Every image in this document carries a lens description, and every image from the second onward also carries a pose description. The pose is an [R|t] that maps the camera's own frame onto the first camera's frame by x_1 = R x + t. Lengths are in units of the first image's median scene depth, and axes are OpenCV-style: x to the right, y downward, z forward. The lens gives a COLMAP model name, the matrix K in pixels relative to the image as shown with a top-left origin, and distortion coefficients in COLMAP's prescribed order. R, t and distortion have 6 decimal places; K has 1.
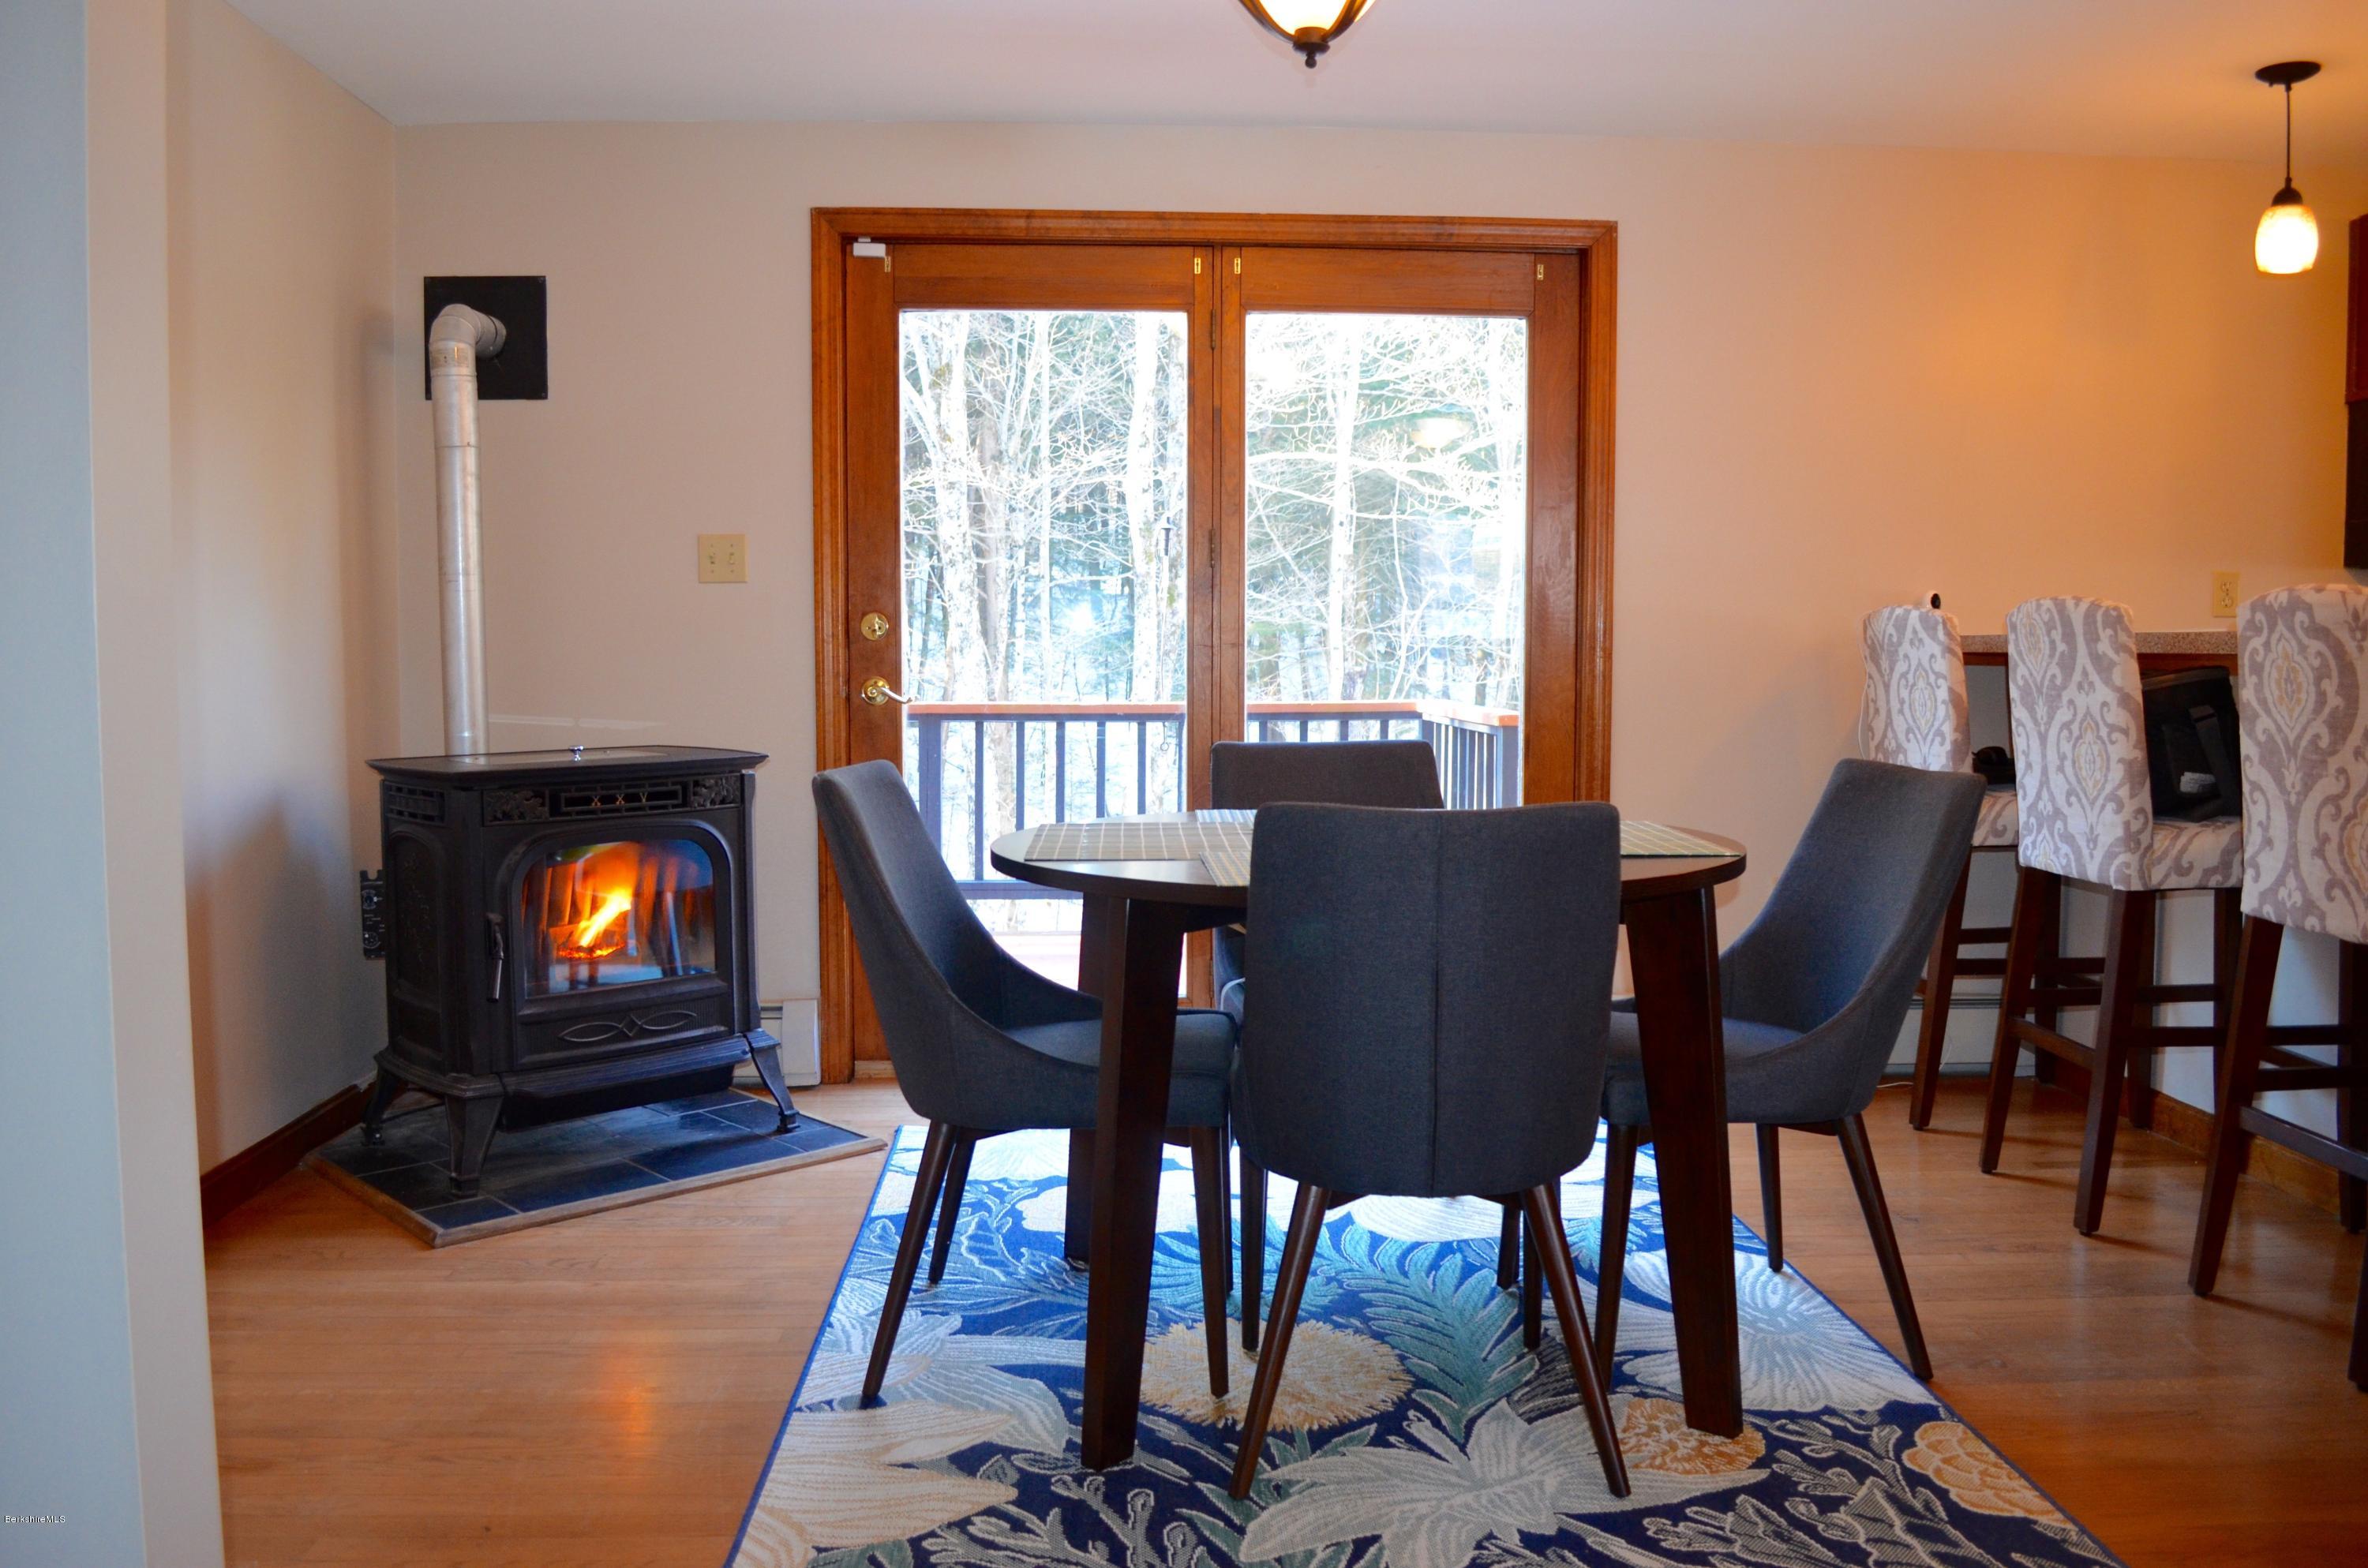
lens RADIAL K [[1843.0, 0, 1188.1], [0, 1843.0, 779.2], [0, 0, 1]] dist [-0.090794, 0.019437]
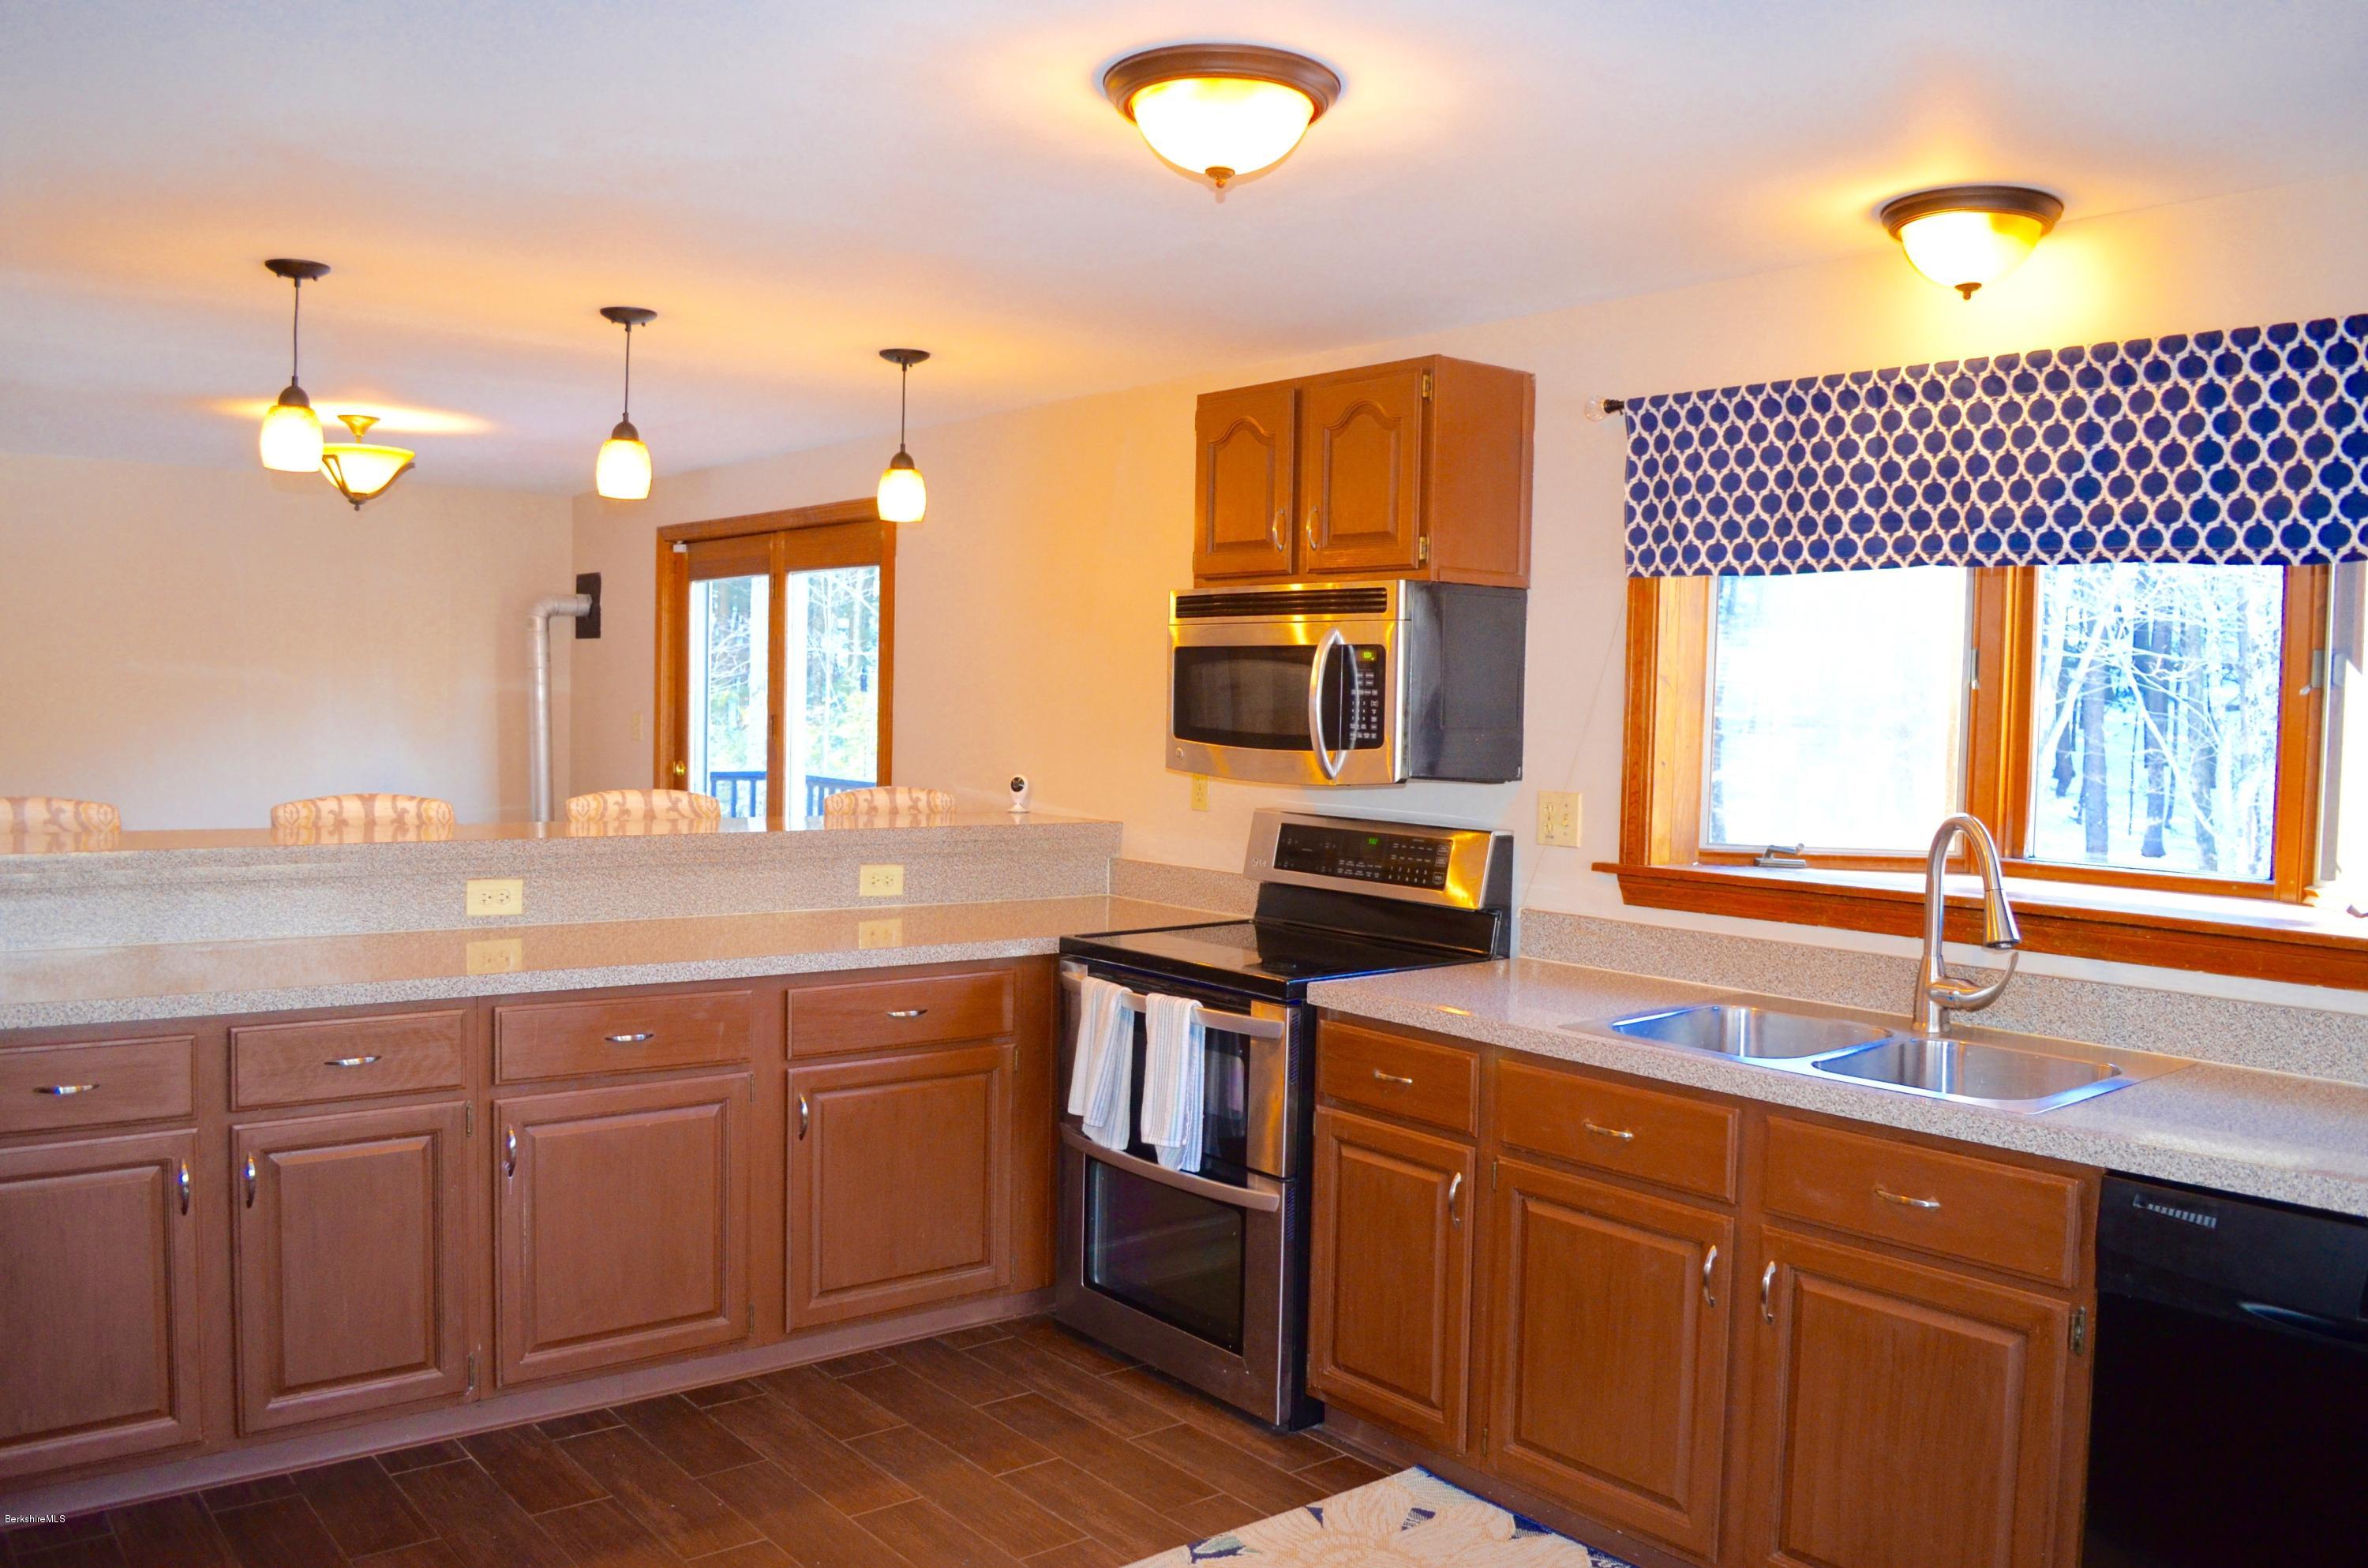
lens RADIAL K [[1843.0, 0, 1188.1], [0, 1843.0, 779.2], [0, 0, 1]] dist [-0.090794, 0.019437]
pose [[0.570500, 0.054157, -0.819510, 2.015190], [-0.085145, 0.996347, 0.006569, -0.155367], [0.816872, 0.066030, 0.573027, 0.515709]]
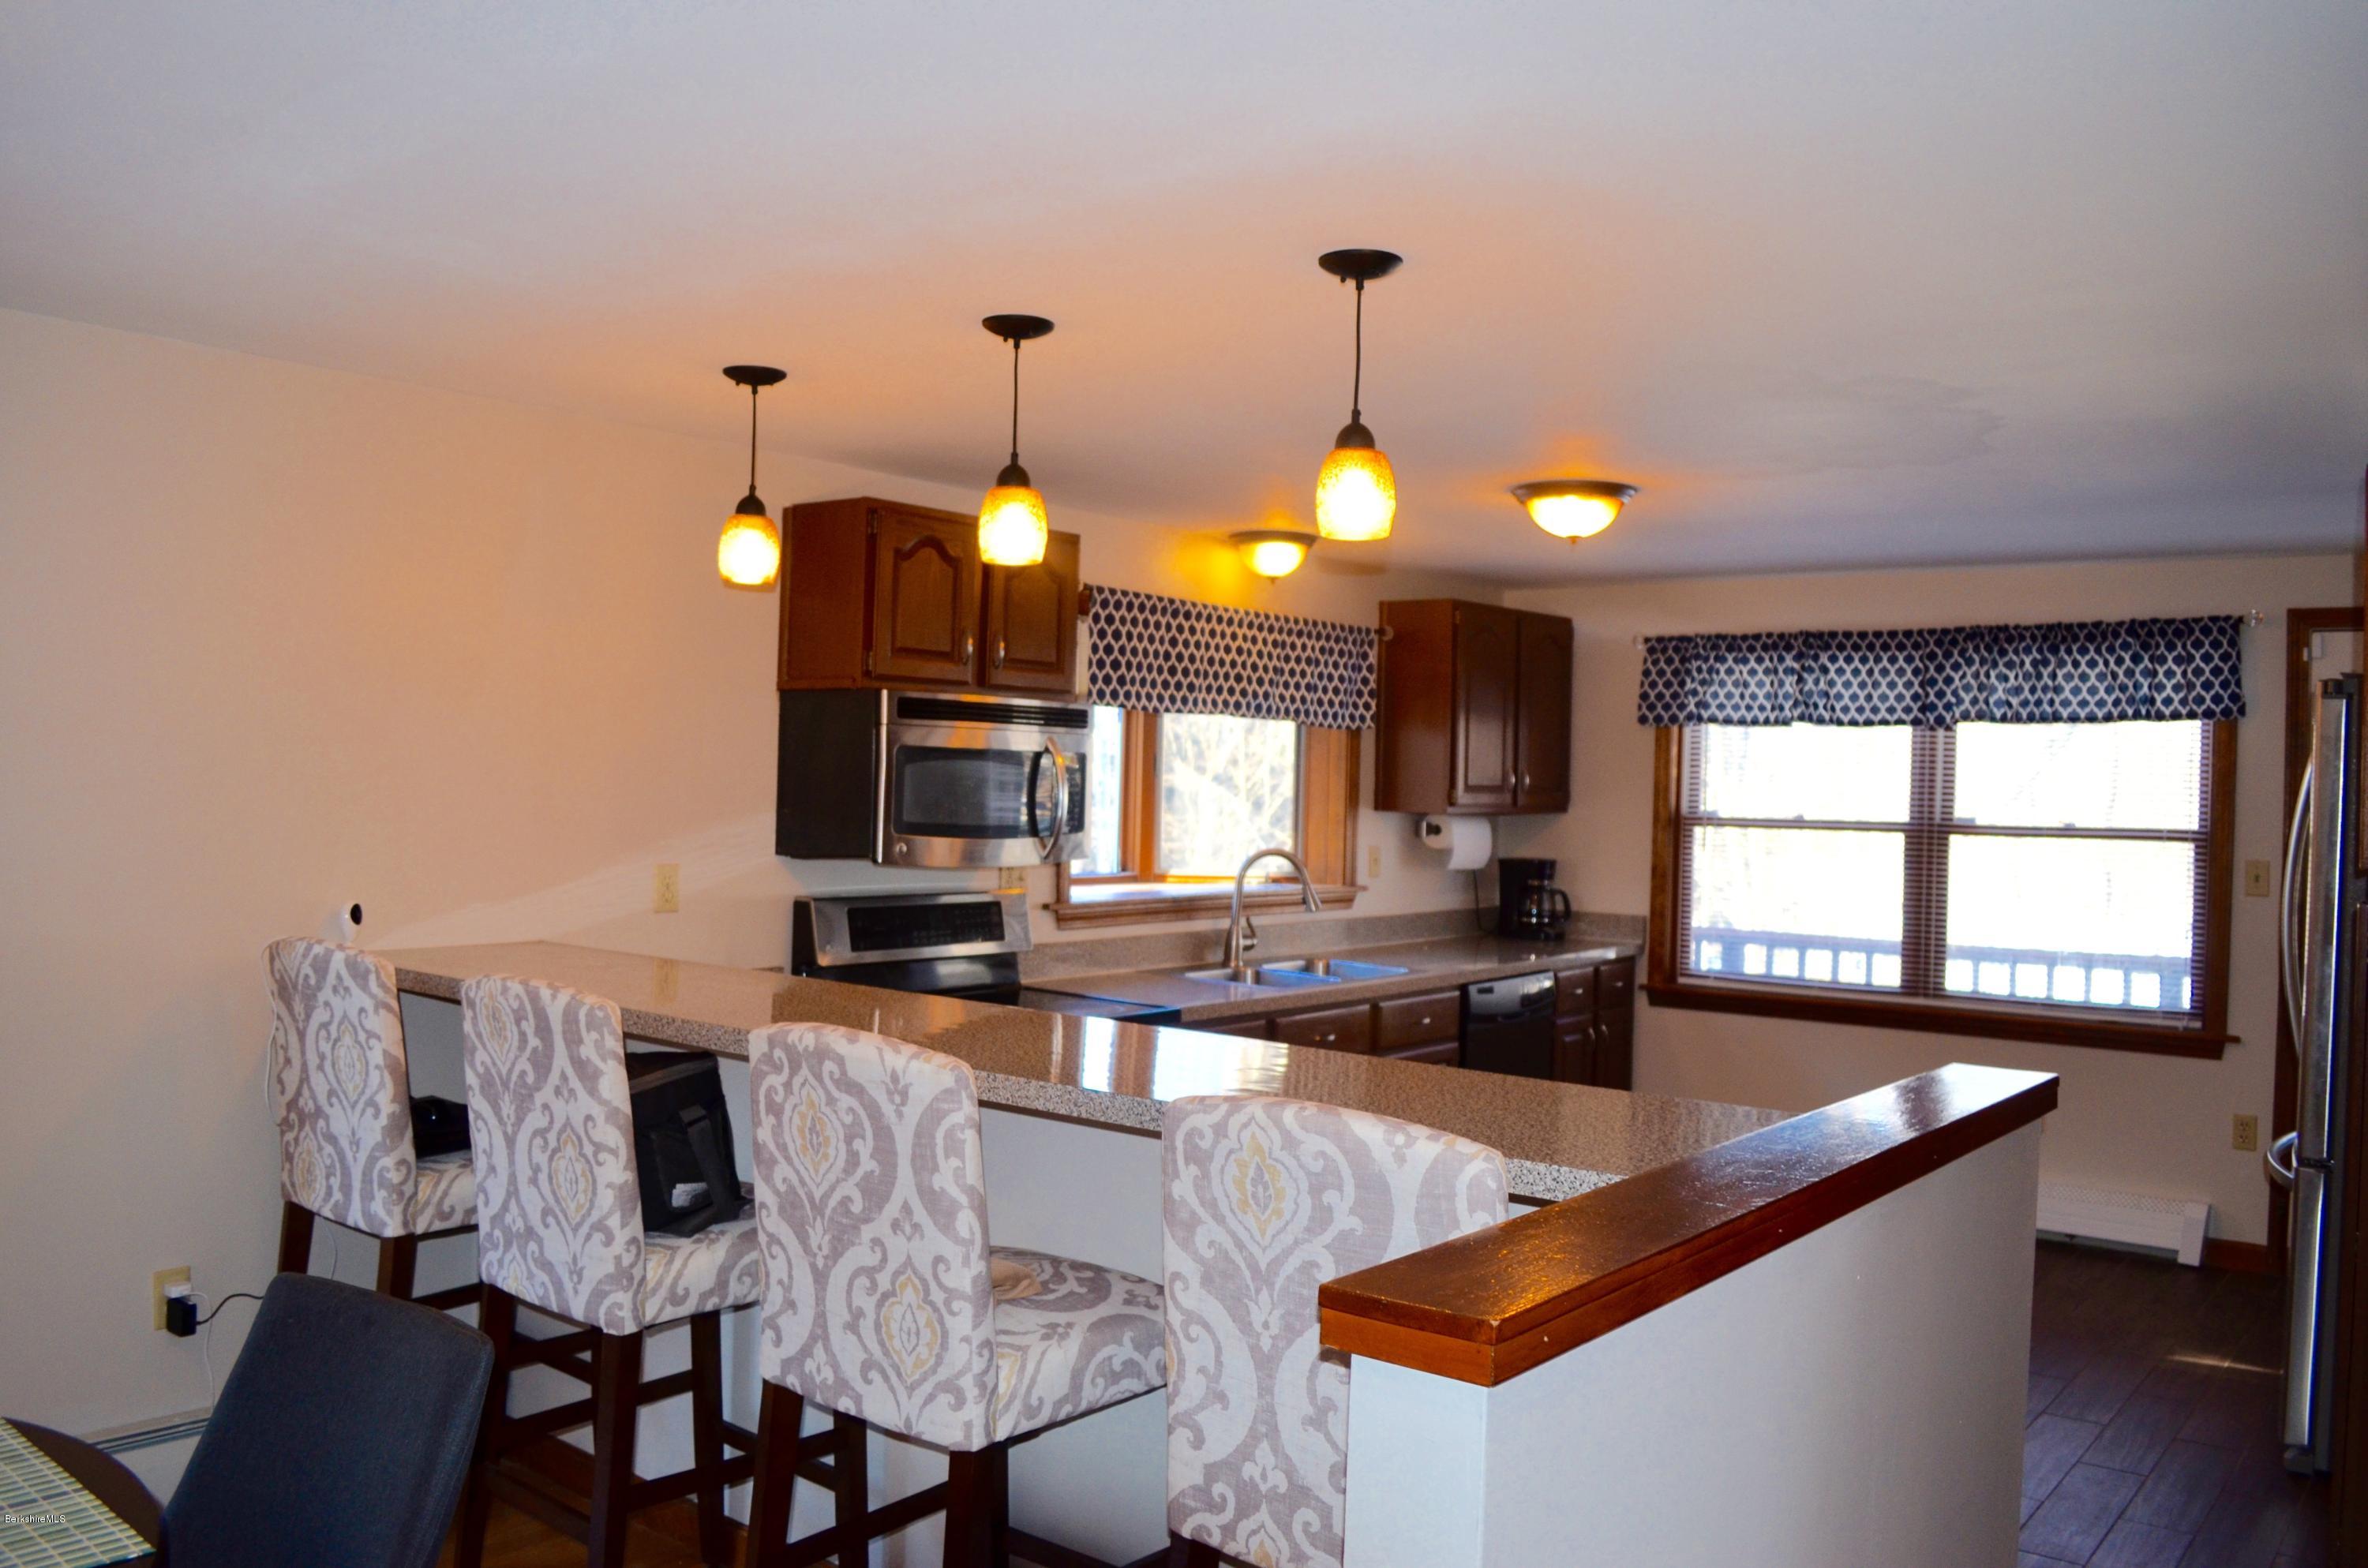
lens RADIAL K [[1843.0, 0, 1188.1], [0, 1843.0, 779.2], [0, 0, 1]] dist [-0.090794, 0.019437]
pose [[0.657526, 0.015000, 0.753282, 0.048094], [0.027368, 0.998667, -0.043775, -0.152762], [-0.752934, 0.049399, 0.656239, 0.218717]]
